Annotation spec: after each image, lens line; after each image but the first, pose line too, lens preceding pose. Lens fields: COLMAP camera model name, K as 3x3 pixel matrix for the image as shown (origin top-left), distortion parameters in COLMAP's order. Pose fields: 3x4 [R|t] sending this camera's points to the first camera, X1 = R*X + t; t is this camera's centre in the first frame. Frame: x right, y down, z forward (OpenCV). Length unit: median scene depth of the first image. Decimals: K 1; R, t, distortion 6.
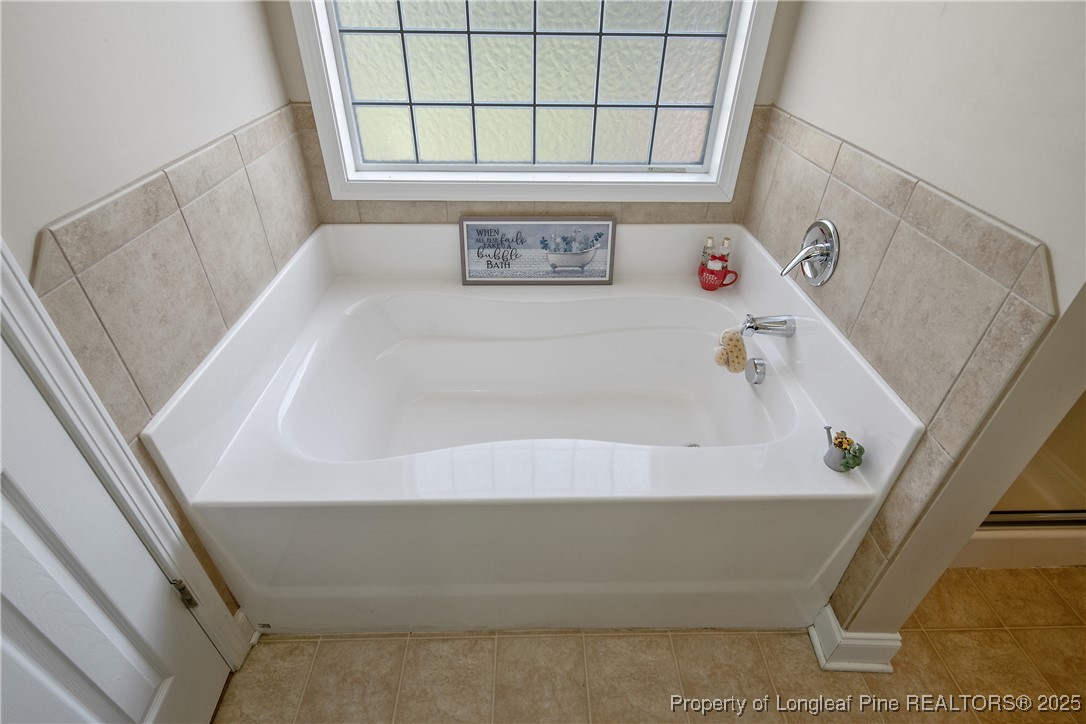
lens RADIAL K [[525.7, 0, 545.4], [0, 525.7, 352.5], [0, 0, 1]] dist [0.004387, -0.005339]
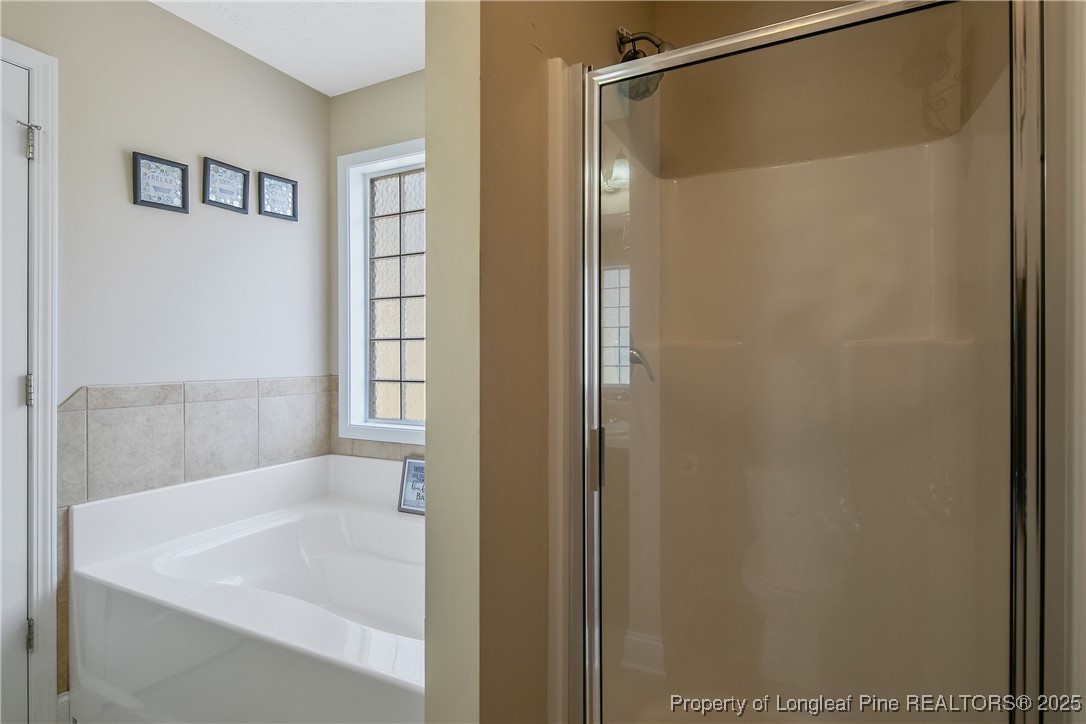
lens RADIAL K [[525.7, 0, 533.3], [0, 525.7, 352.2], [0, 0, 1]] dist [0.004387, -0.005339]
pose [[0.883519, -0.021001, -0.467925, 0.743507], [-0.256216, 0.814617, -0.520339, 0.134204], [0.392107, 0.579619, 0.714349, 0.037908]]
